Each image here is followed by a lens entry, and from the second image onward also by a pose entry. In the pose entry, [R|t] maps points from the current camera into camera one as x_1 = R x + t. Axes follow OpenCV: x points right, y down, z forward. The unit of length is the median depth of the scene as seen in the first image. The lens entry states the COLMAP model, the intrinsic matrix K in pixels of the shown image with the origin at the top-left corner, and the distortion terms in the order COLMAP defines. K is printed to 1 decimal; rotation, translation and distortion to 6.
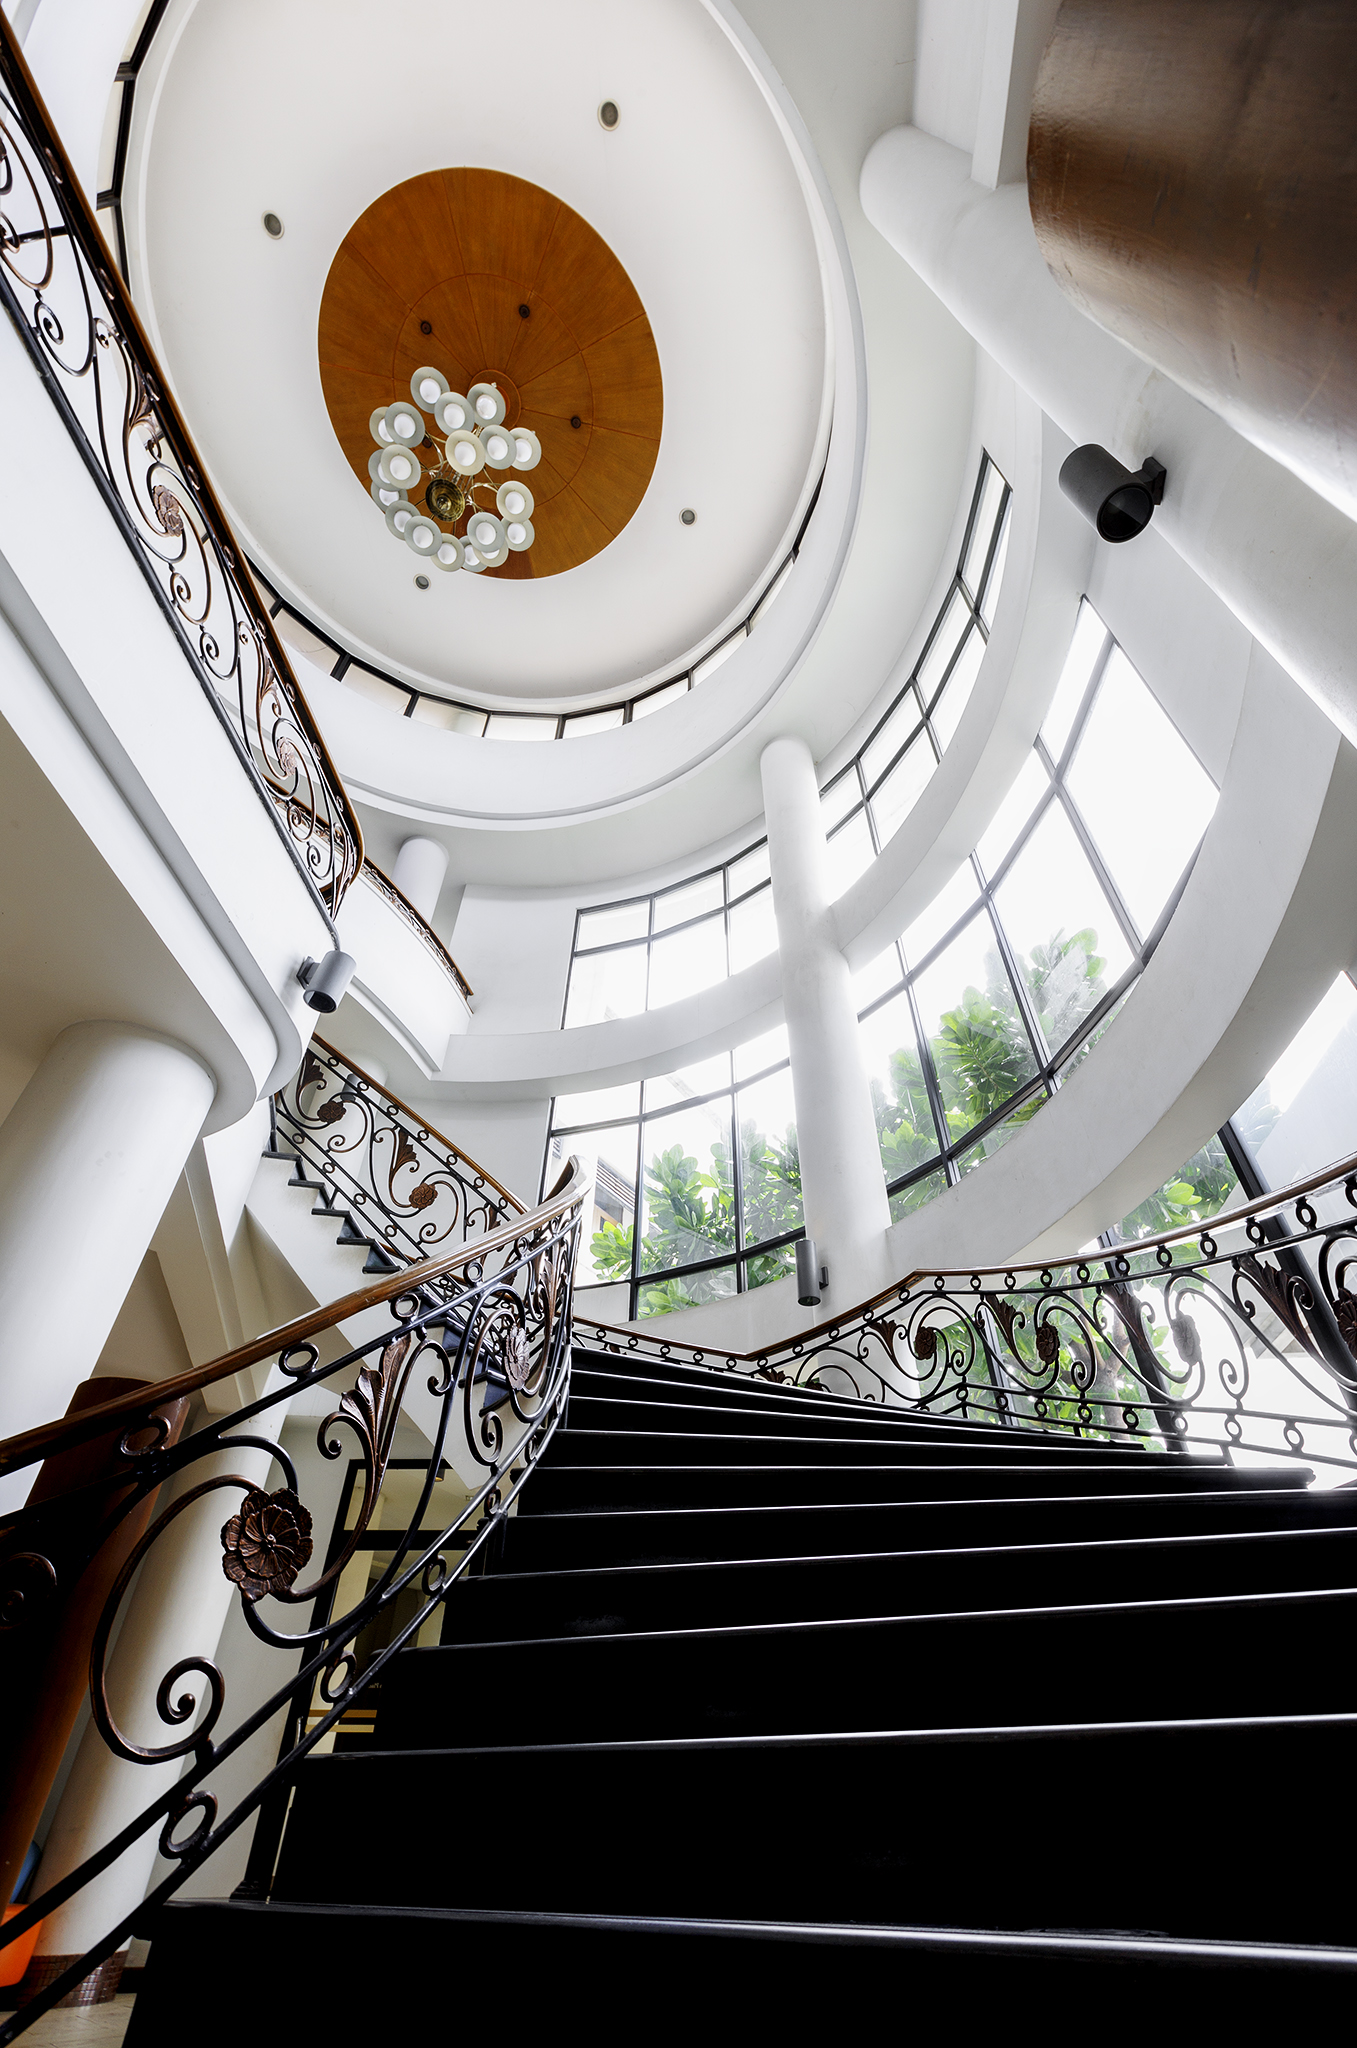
lens RADIAL K [[901.6, 0, 678.5], [0, 901.6, 1024.0], [0, 0, 1]] dist [0.001536, -0.000729]
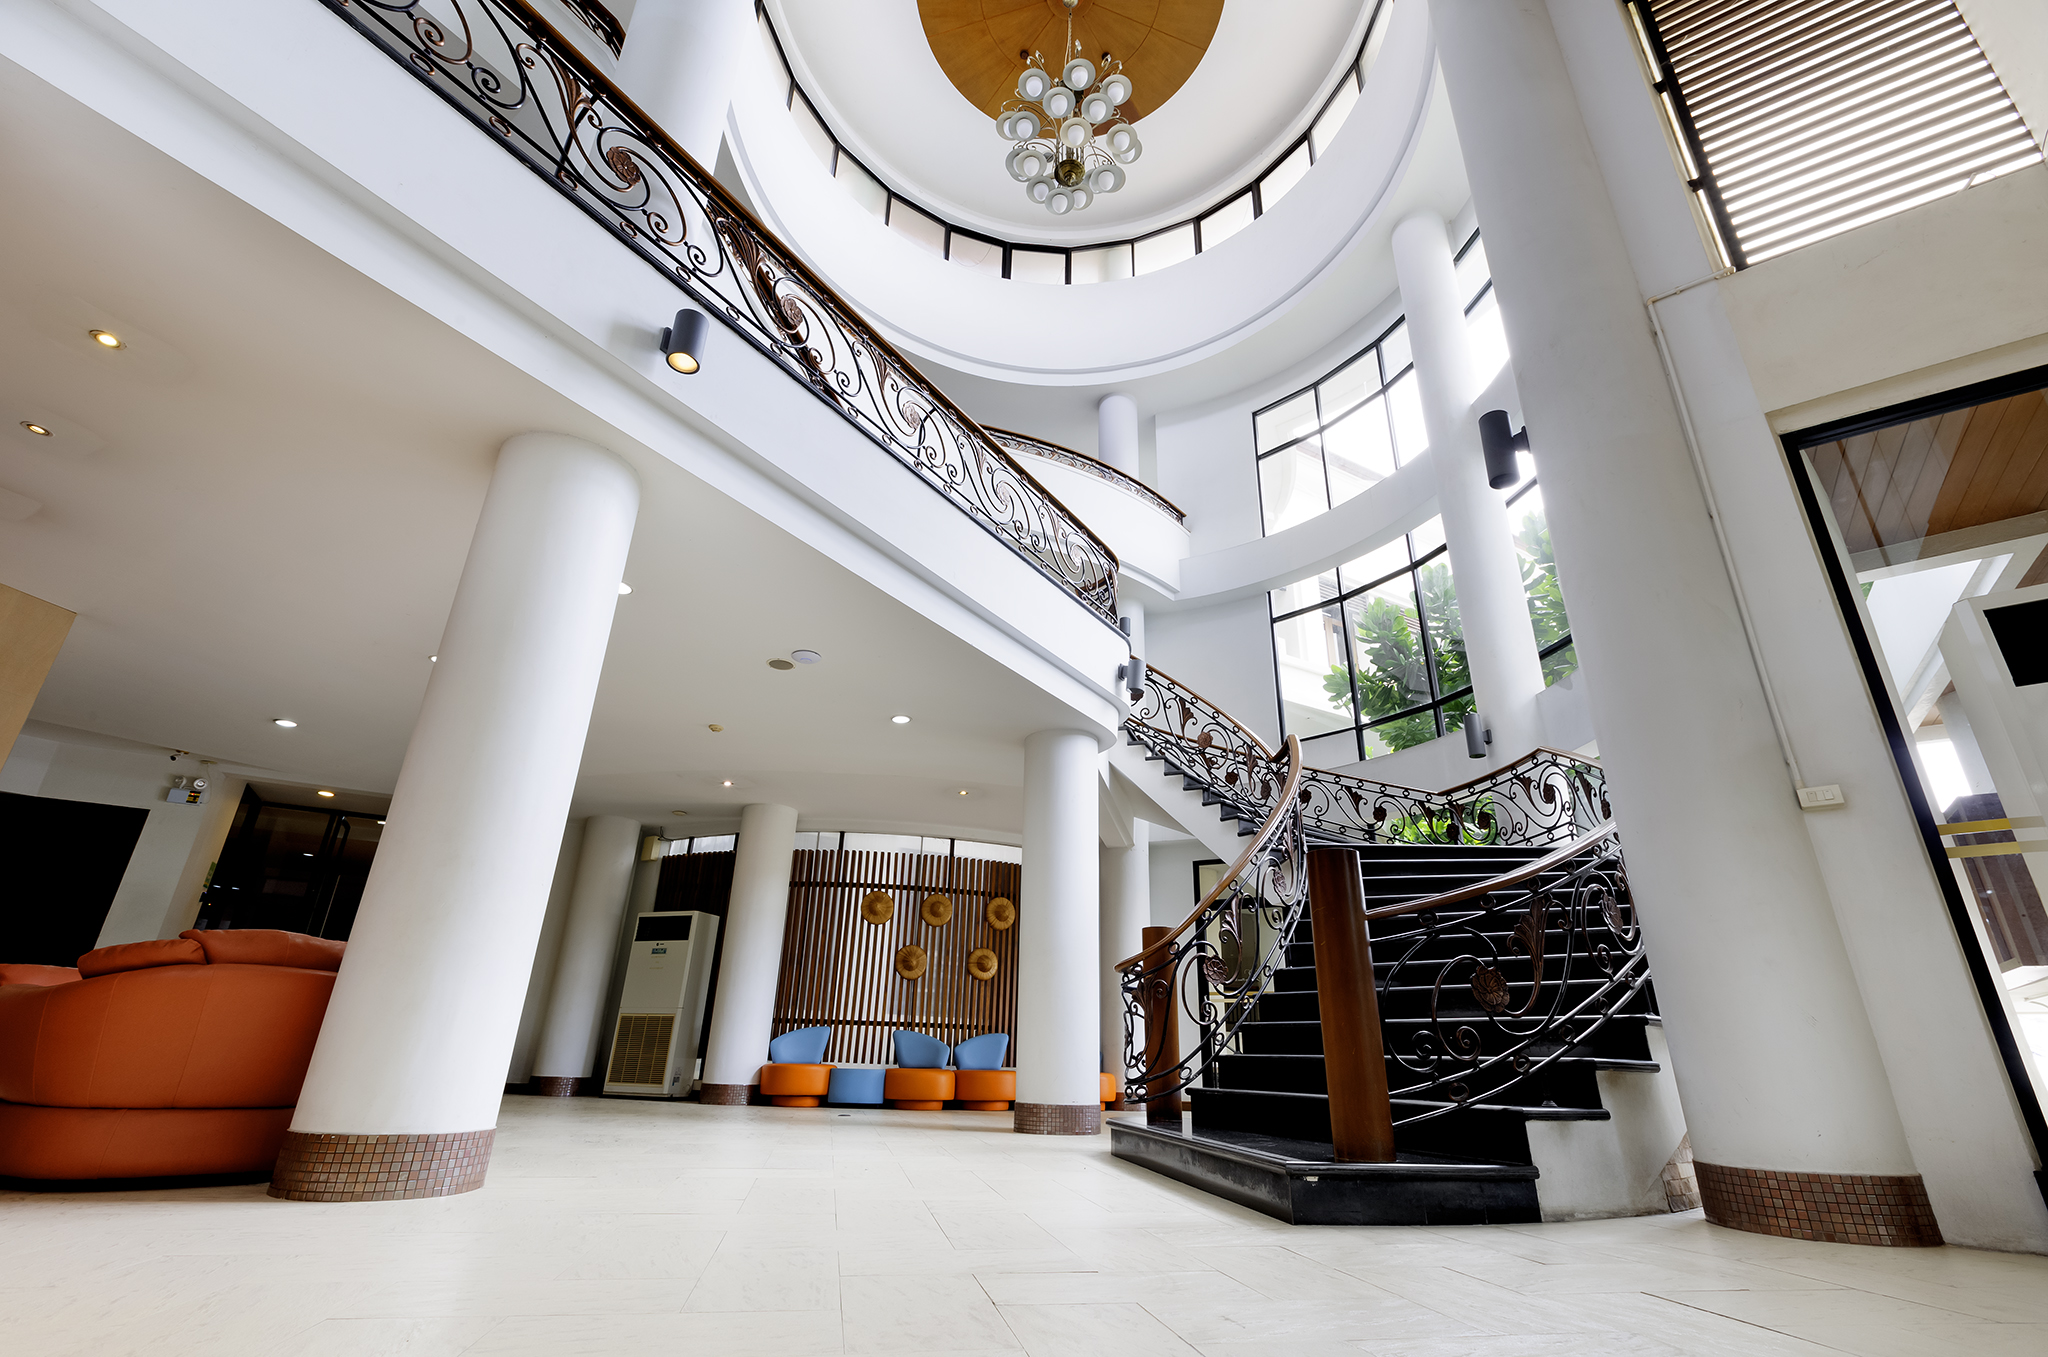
lens RADIAL K [[901.6, 0, 1024.0], [0, 901.6, 678.5], [0, 0, 1]] dist [0.001536, -0.000729]
pose [[0.885796, -0.166676, -0.433110, 0.153069], [0.300752, 0.916944, 0.262225, -0.424823], [0.353431, -0.362537, 0.862354, -0.486450]]
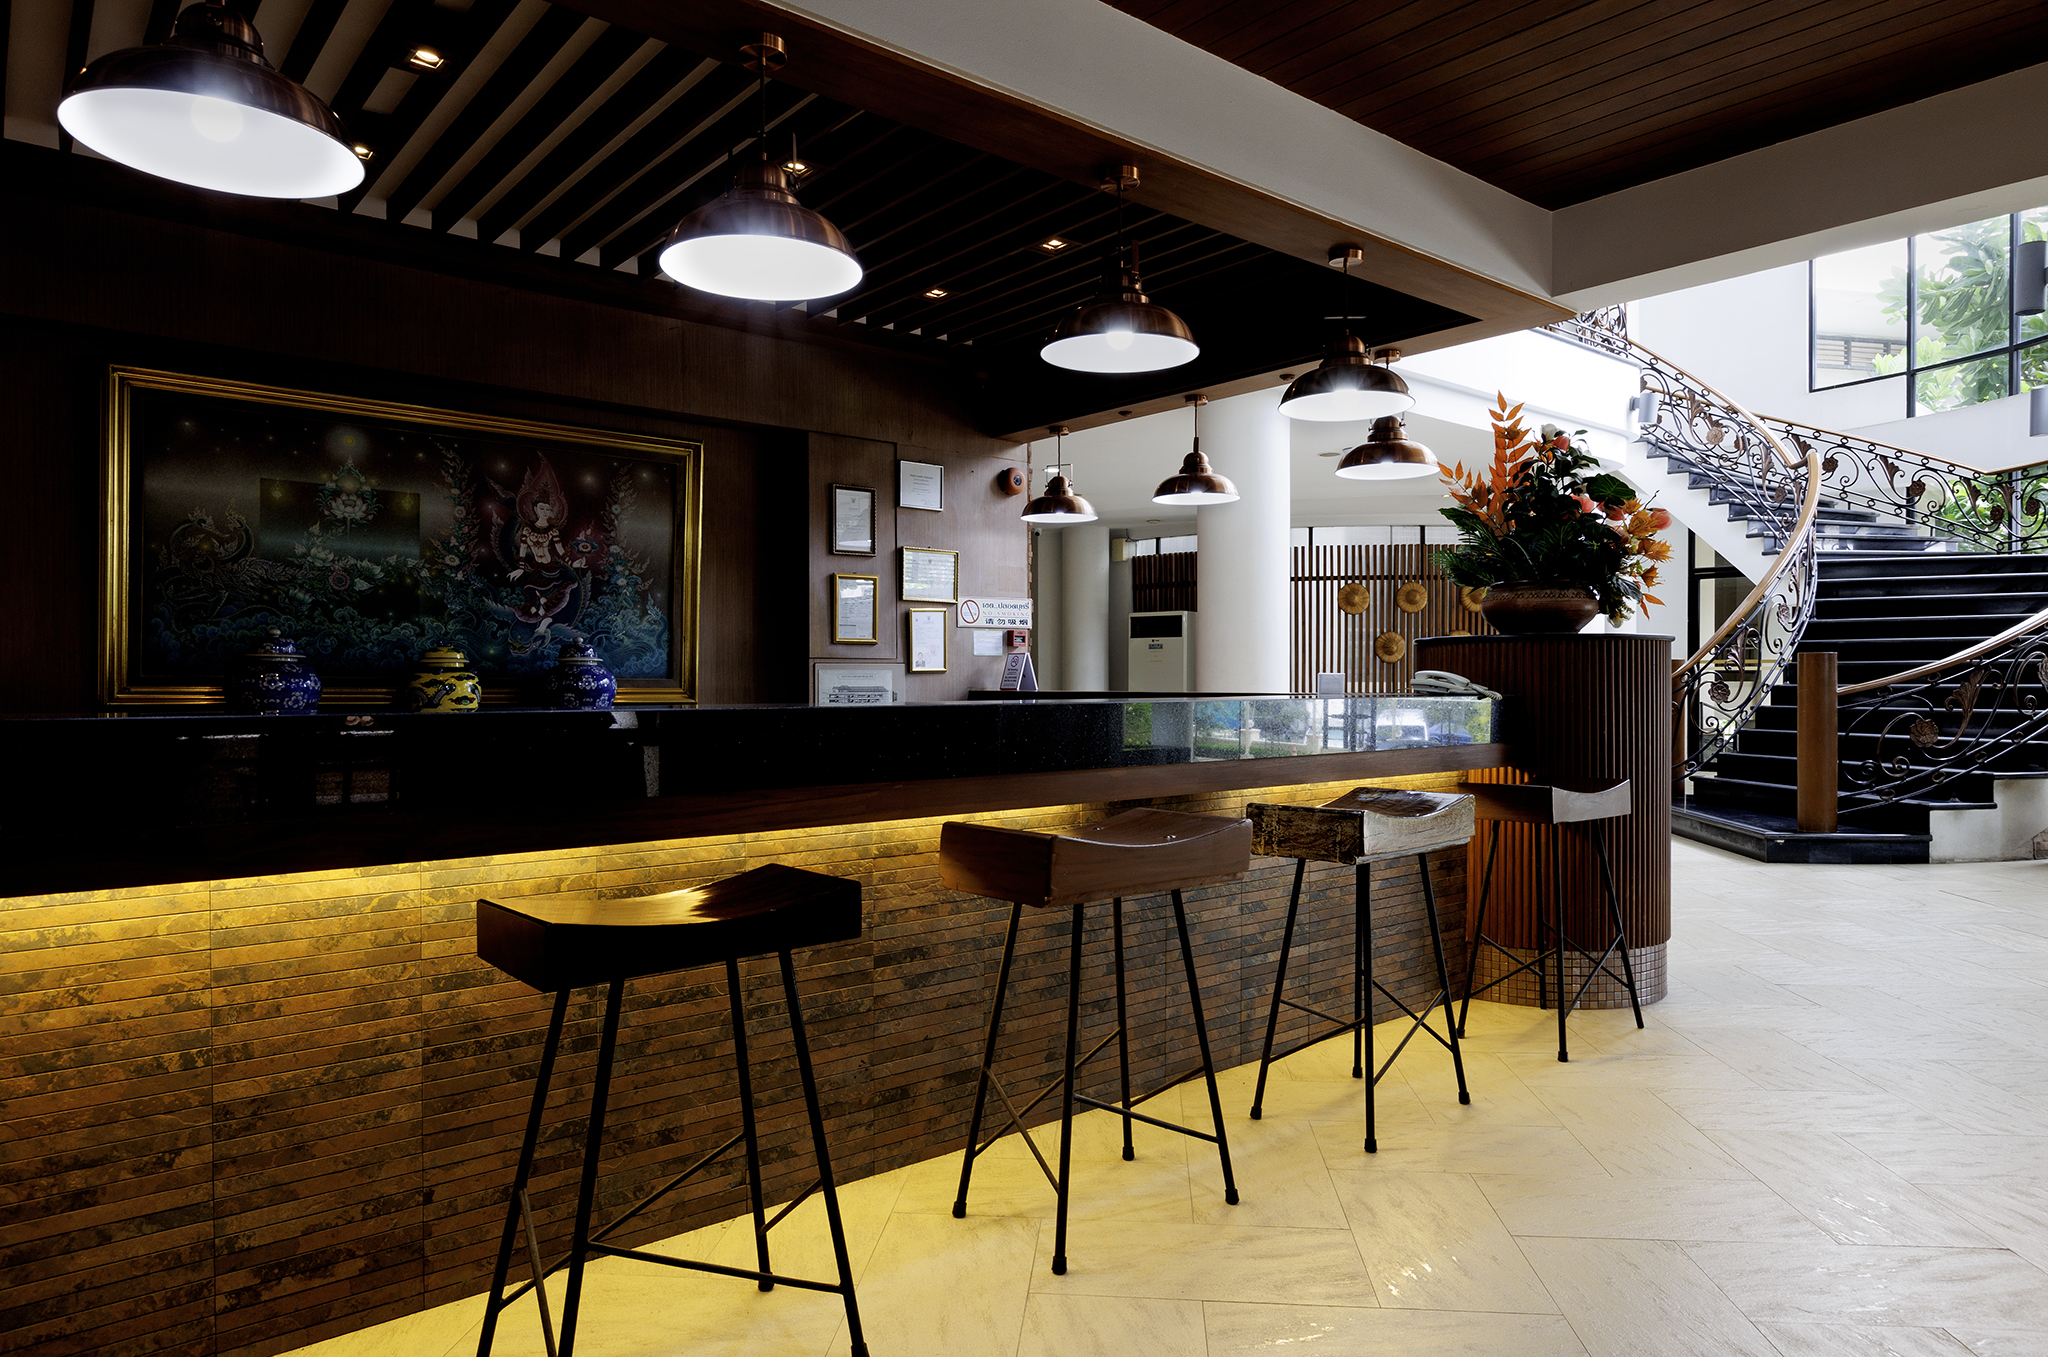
lens RADIAL K [[1183.5, 0, 1082.4], [0, 1183.5, 683.6], [0, 0, 1]] dist [0.001706, -0.001116]
pose [[0.723126, -0.011874, -0.690614, 0.339540], [0.473624, 0.736300, 0.483261, -0.989458], [0.502761, -0.676551, 0.538062, -0.963941]]
